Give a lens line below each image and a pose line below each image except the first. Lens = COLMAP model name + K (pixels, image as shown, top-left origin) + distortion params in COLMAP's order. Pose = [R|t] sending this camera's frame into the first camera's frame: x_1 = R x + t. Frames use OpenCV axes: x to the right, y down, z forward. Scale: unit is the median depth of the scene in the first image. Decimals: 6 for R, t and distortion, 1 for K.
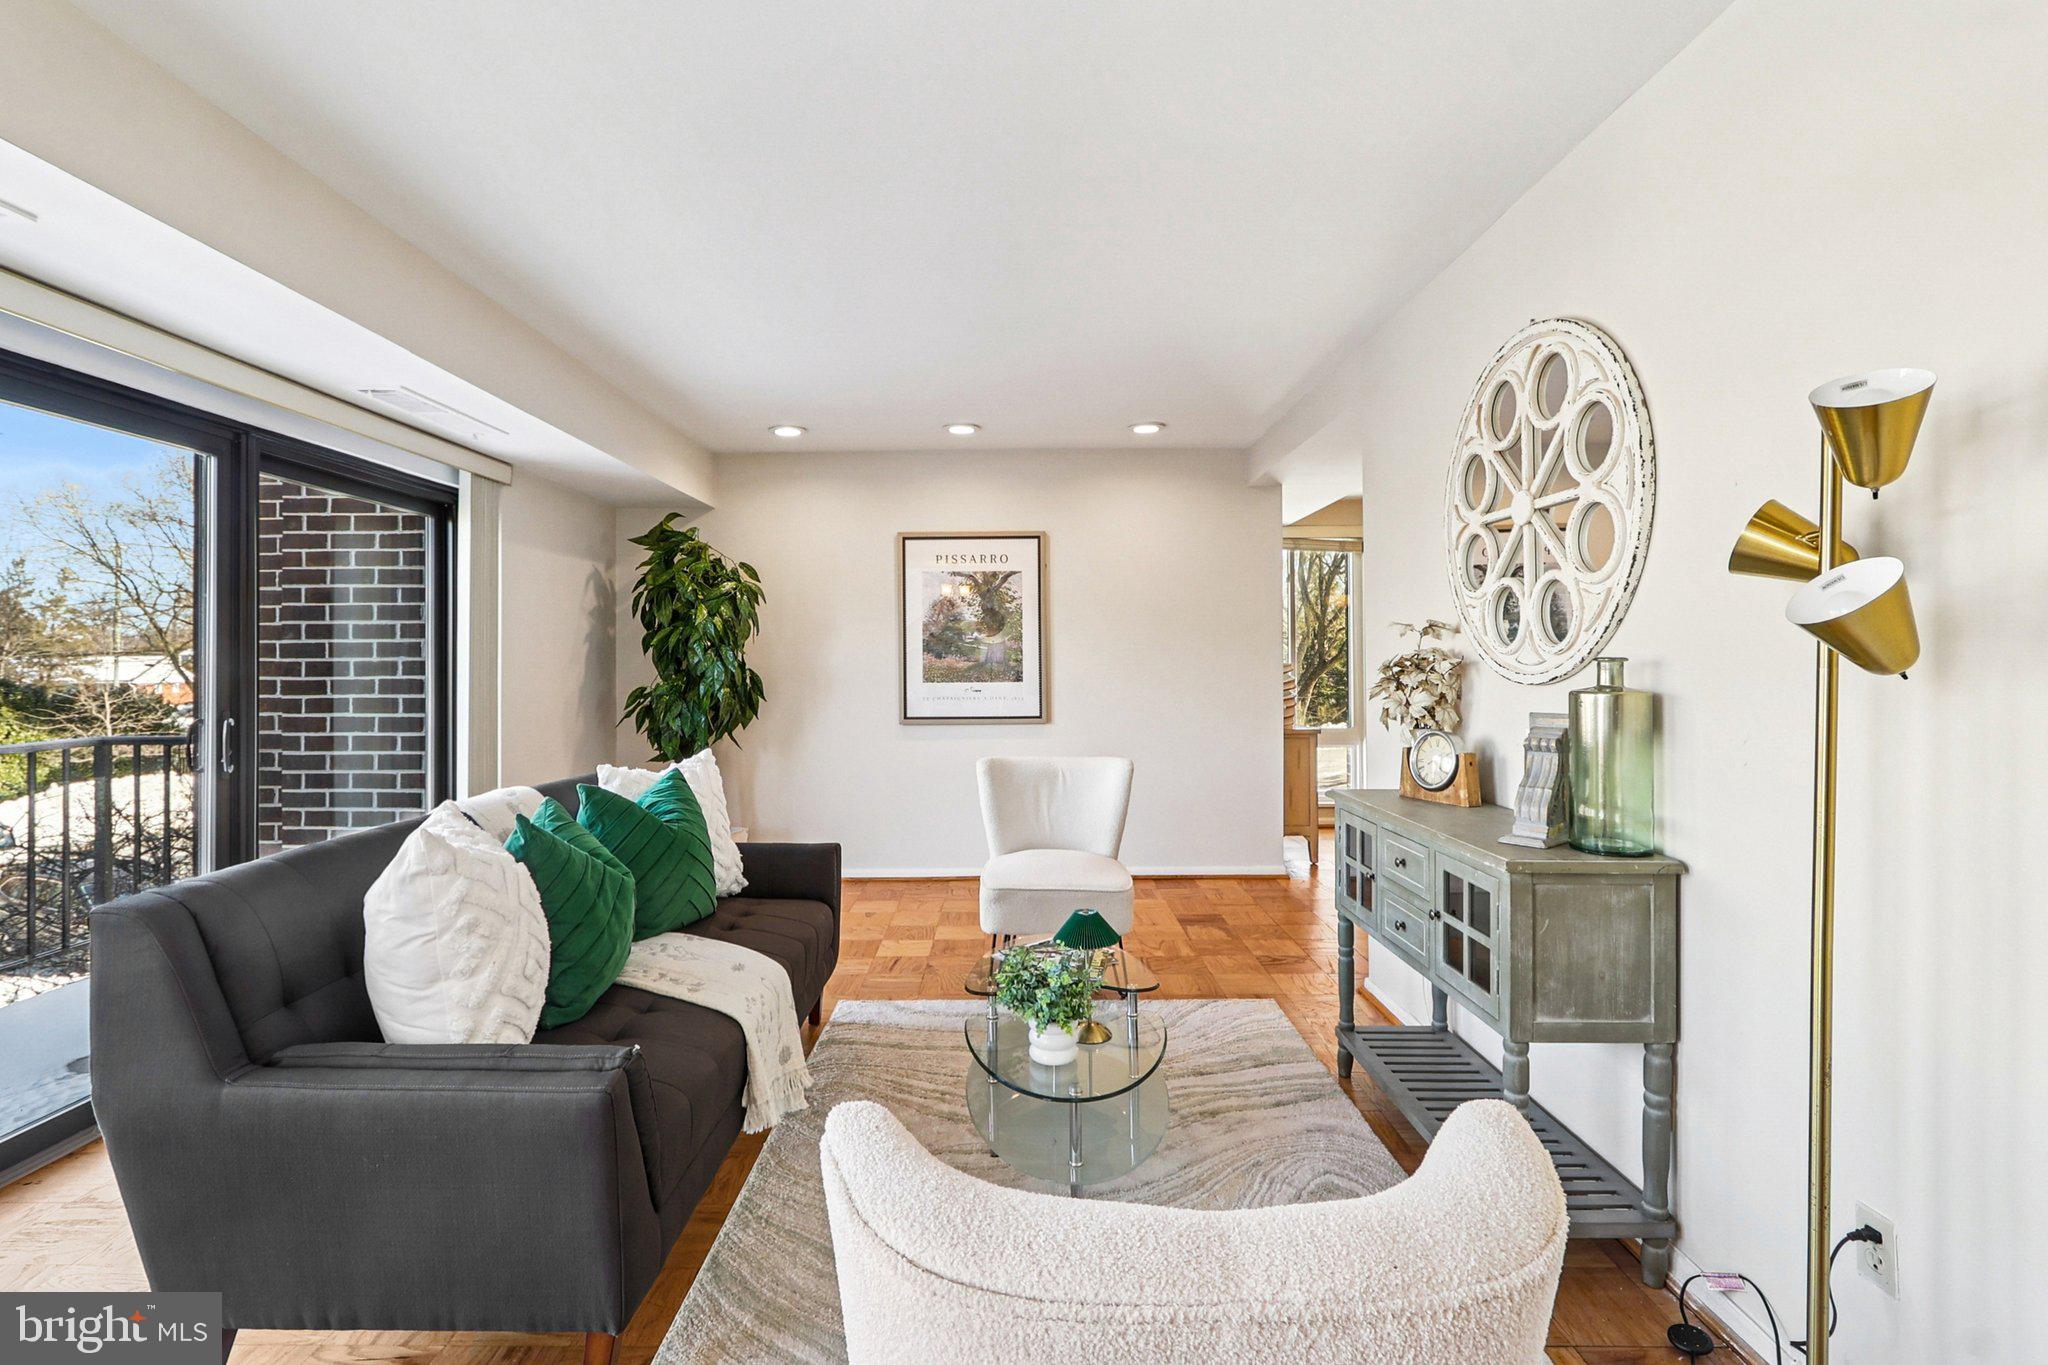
lens RADIAL K [[953.1, 0, 946.1], [0, 953.1, 656.9], [0, 0, 1]] dist [0.002127, -0.001867]
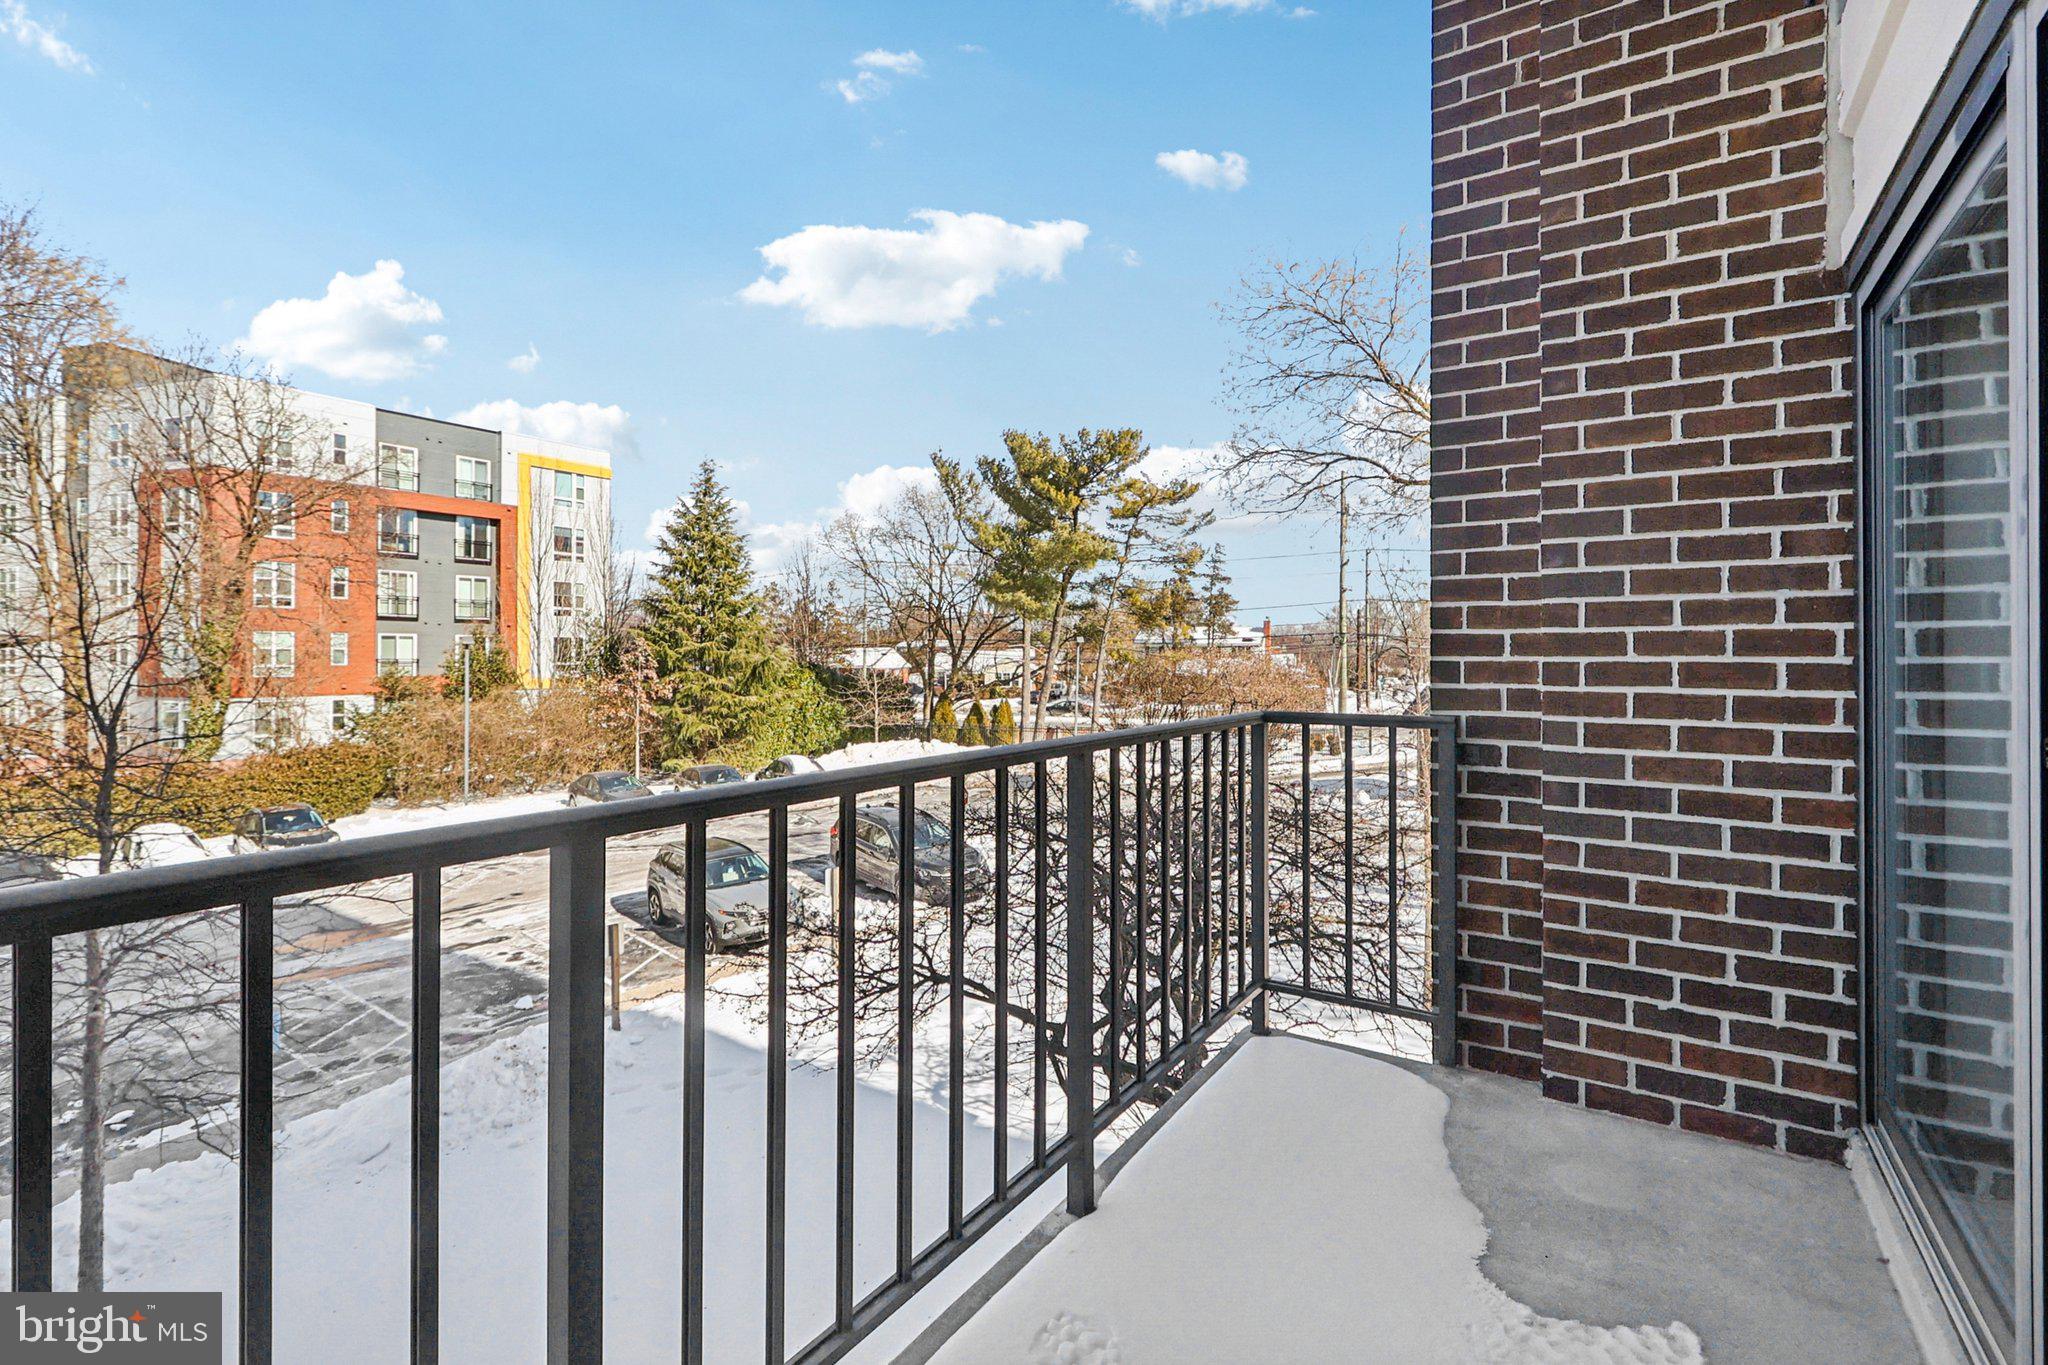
lens RADIAL K [[953.1, 0, 1004.1], [0, 953.1, 655.8], [0, 0, 1]] dist [0.002127, -0.001867]
pose [[0.841793, 0.008070, -0.539741, -0.674453], [-0.004889, 0.999961, 0.007326, 0.038074], [0.539779, -0.003528, 0.841800, 0.282794]]
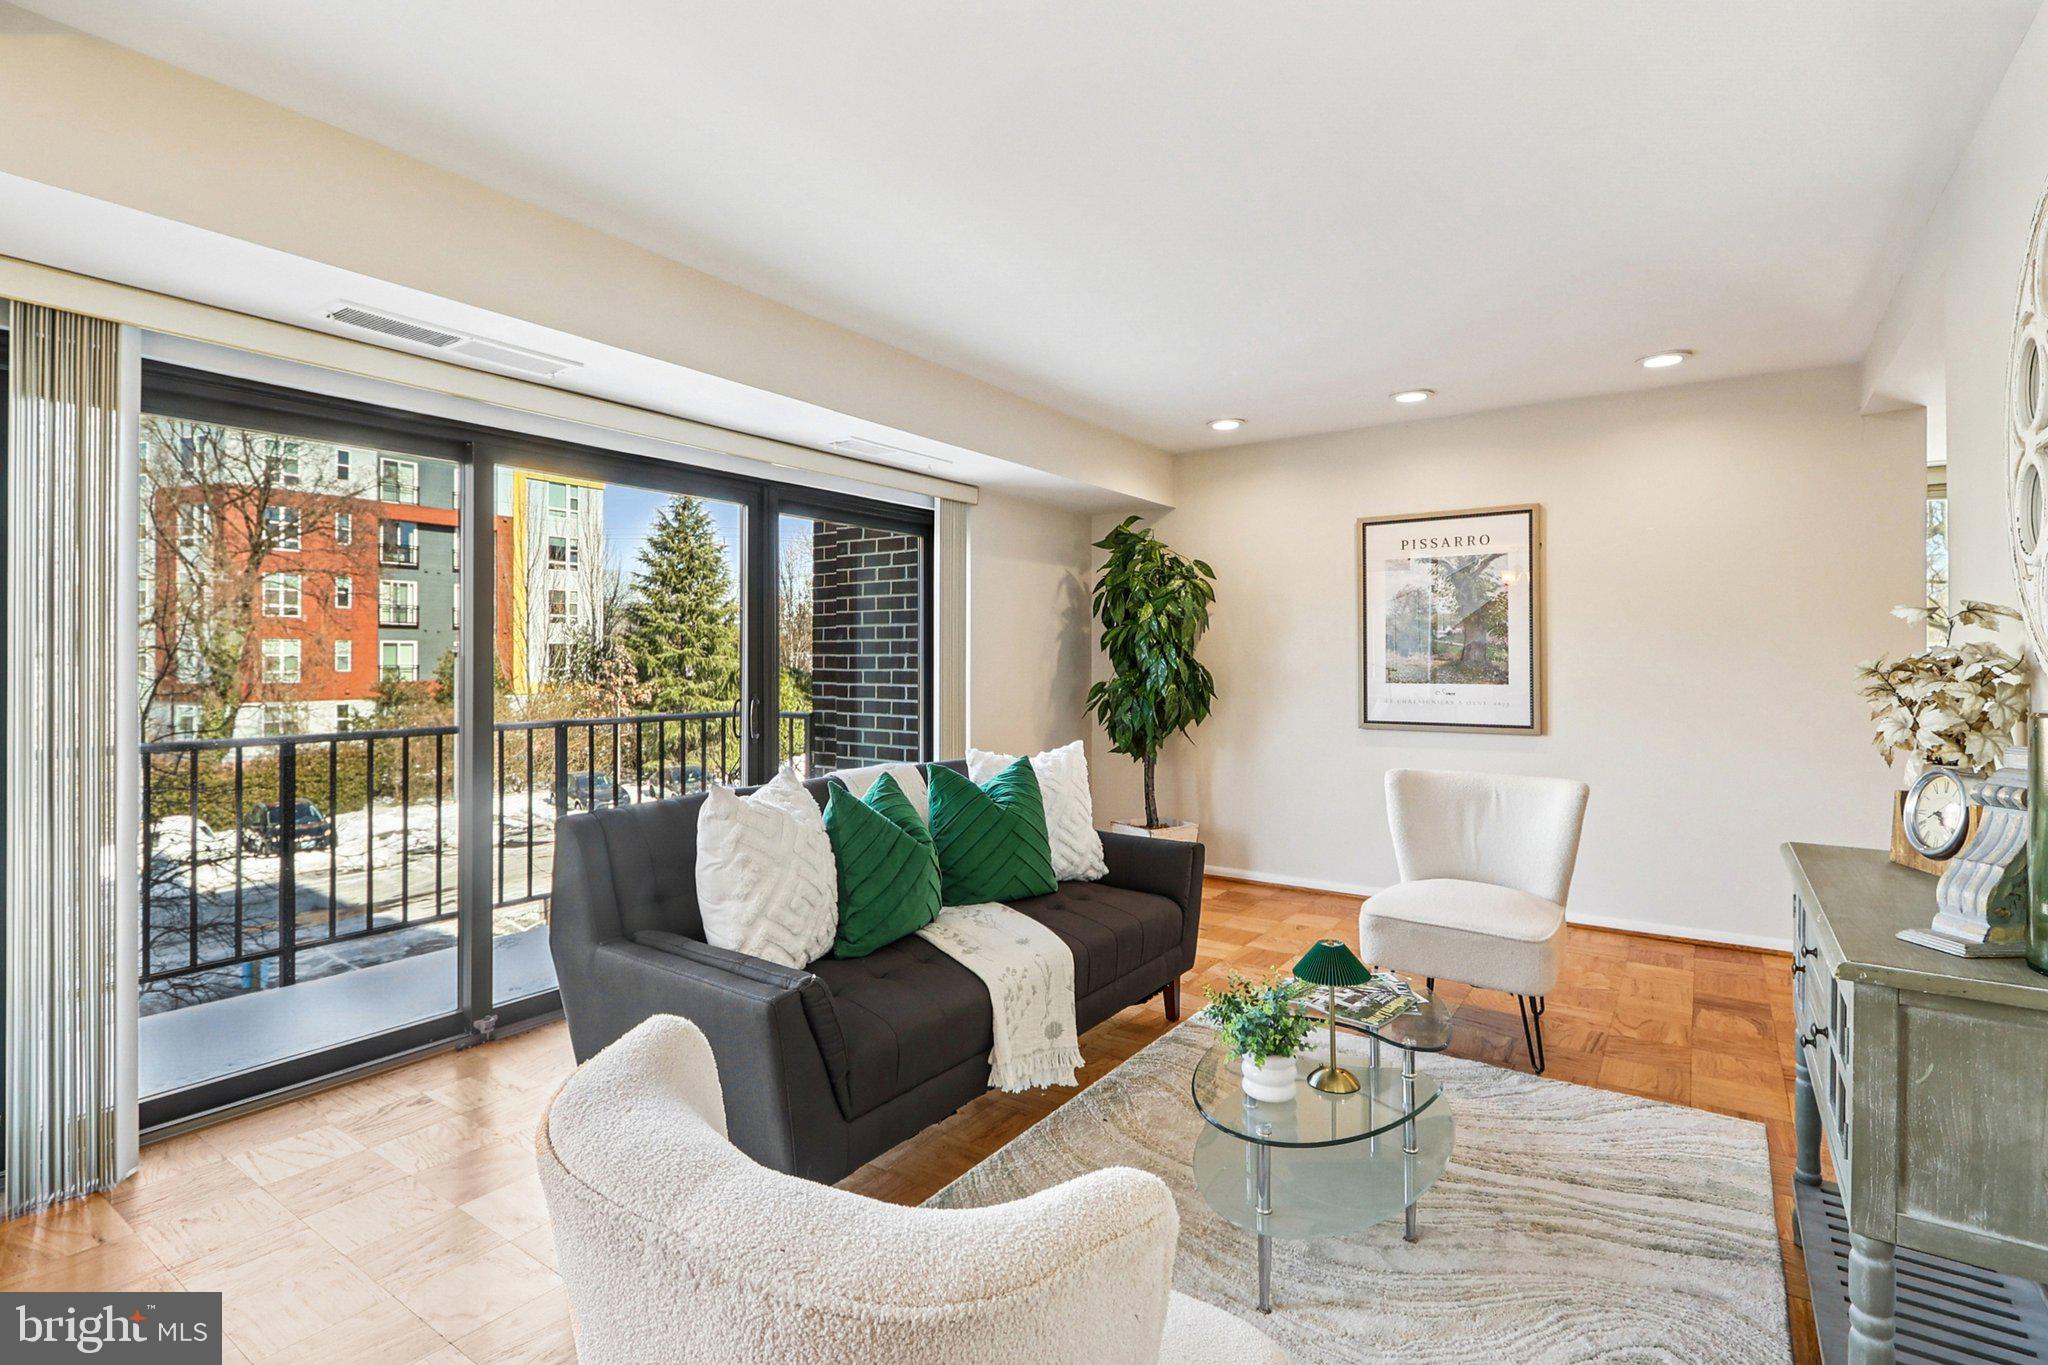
lens RADIAL K [[953.1, 0, 976.0], [0, 953.1, 659.7], [0, 0, 1]] dist [0.002127, -0.001867]
pose [[0.827117, 0.006041, -0.561997, 0.187108], [-0.002205, 0.999969, 0.007504, -0.001011], [0.562026, -0.004967, 0.827105, 0.041656]]
